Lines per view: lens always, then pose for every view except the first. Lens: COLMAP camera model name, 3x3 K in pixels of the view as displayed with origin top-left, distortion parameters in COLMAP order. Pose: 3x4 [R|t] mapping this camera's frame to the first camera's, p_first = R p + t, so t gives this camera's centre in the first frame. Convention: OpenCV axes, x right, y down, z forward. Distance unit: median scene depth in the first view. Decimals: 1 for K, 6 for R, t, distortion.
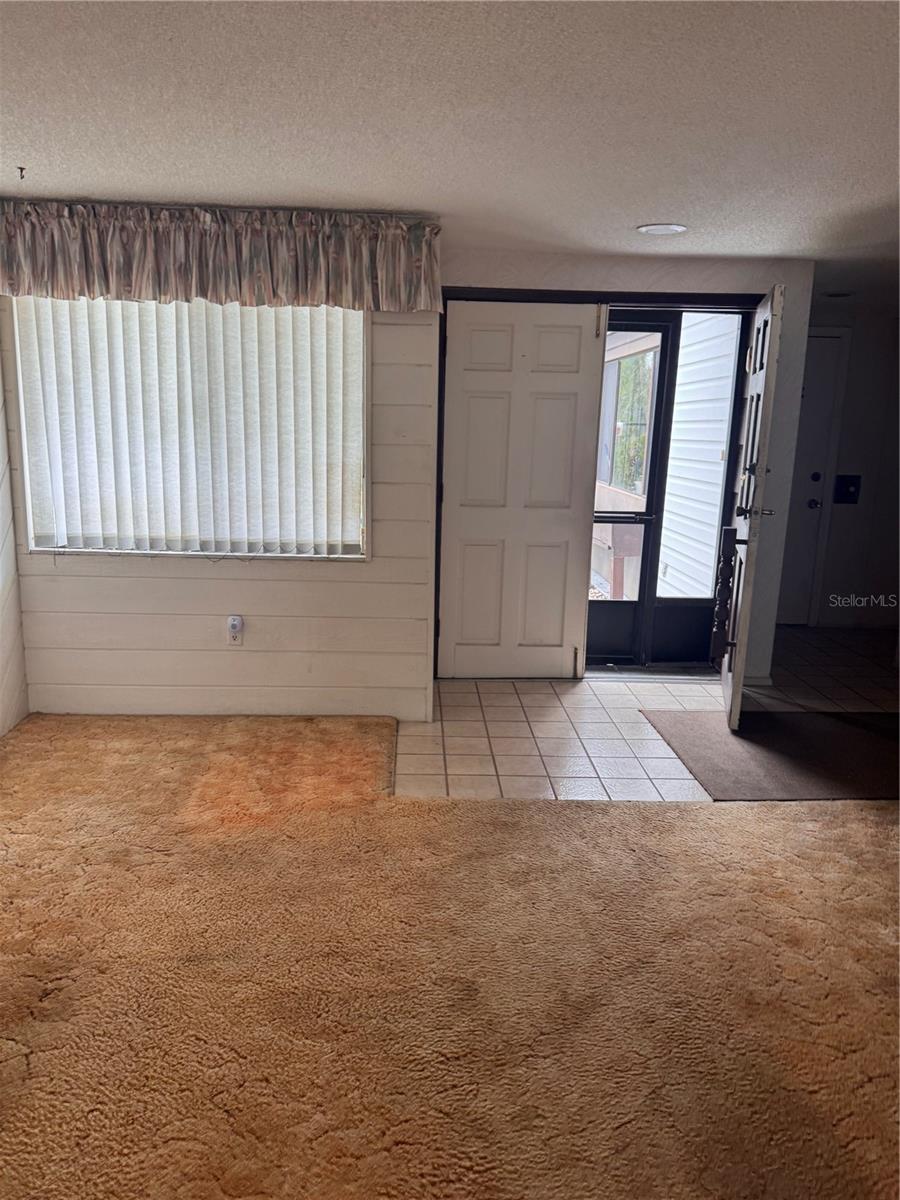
lens RADIAL K [[846.5, 0, 450.5], [0, 846.5, 618.7], [0, 0, 1]] dist [0.117013, -0.219135]
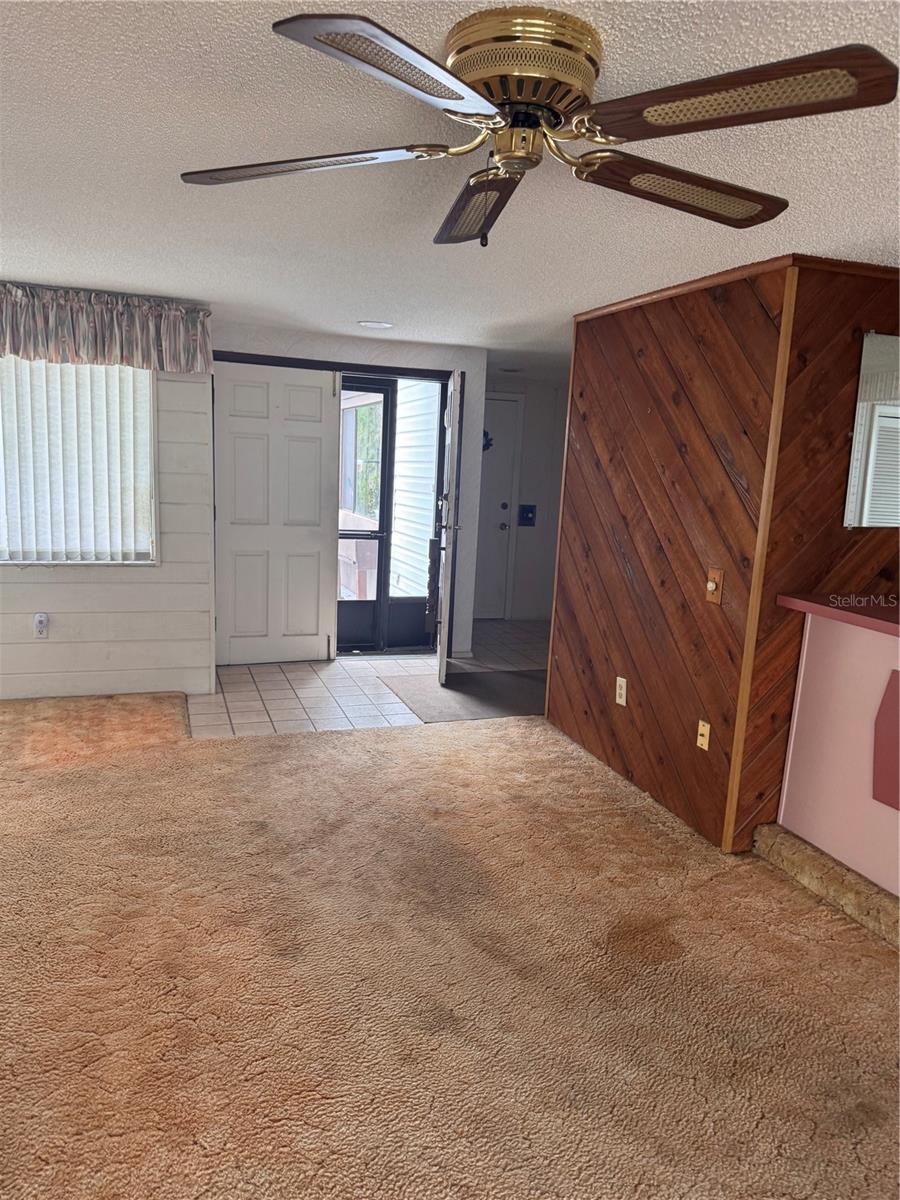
lens RADIAL K [[828.4, 0, 444.7], [0, 828.4, 621.5], [0, 0, 1]] dist [0.119415, -0.313285]
pose [[0.959832, -0.031914, 0.278756, -0.039656], [0.040612, 0.998850, -0.025482, 0.065974], [-0.277622, 0.035779, 0.960024, -0.309814]]
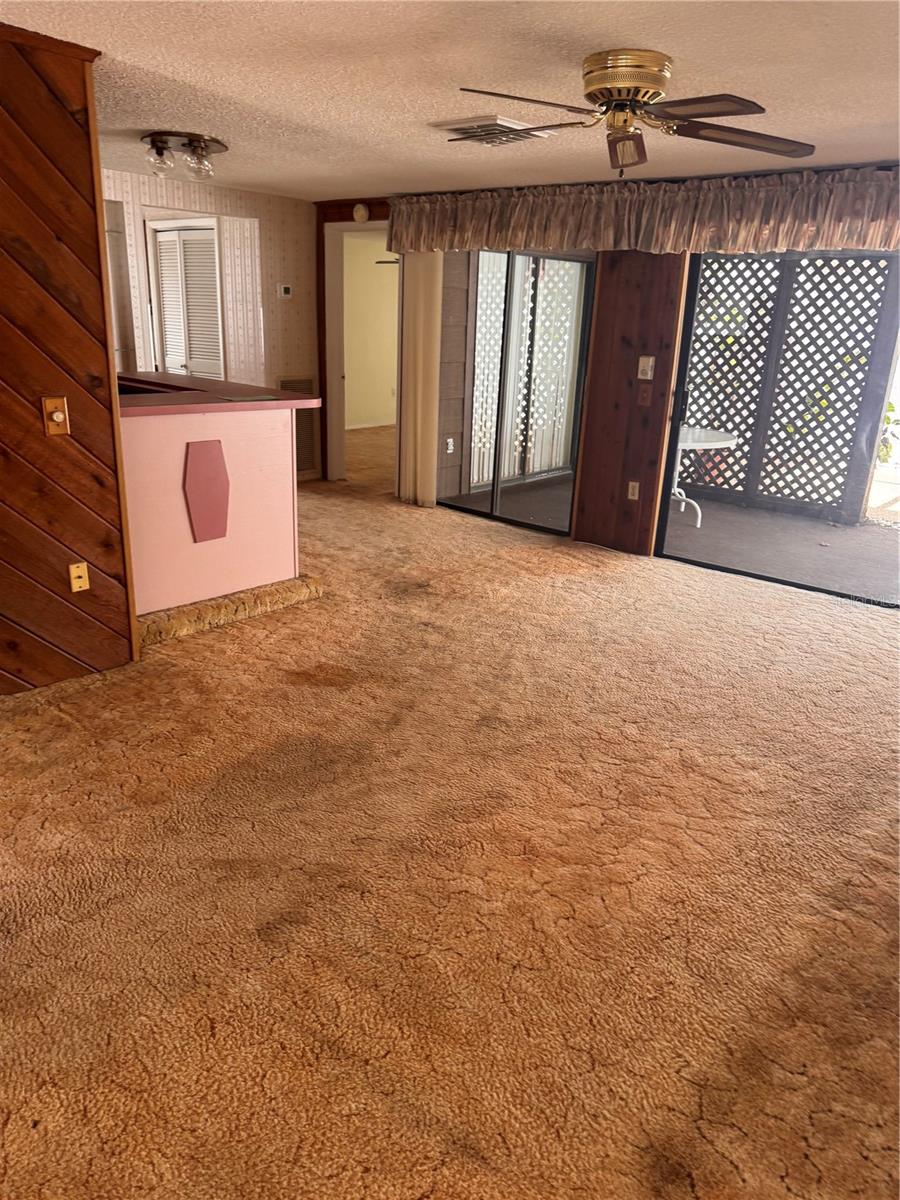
lens RADIAL K [[846.5, 0, 450.5], [0, 846.5, 618.7], [0, 0, 1]] dist [0.117013, -0.219135]
pose [[-0.731200, -0.283094, 0.620648, -0.350135], [0.094686, 0.858898, 0.503318, -0.184246], [-0.675559, 0.426793, -0.601221, 0.735117]]
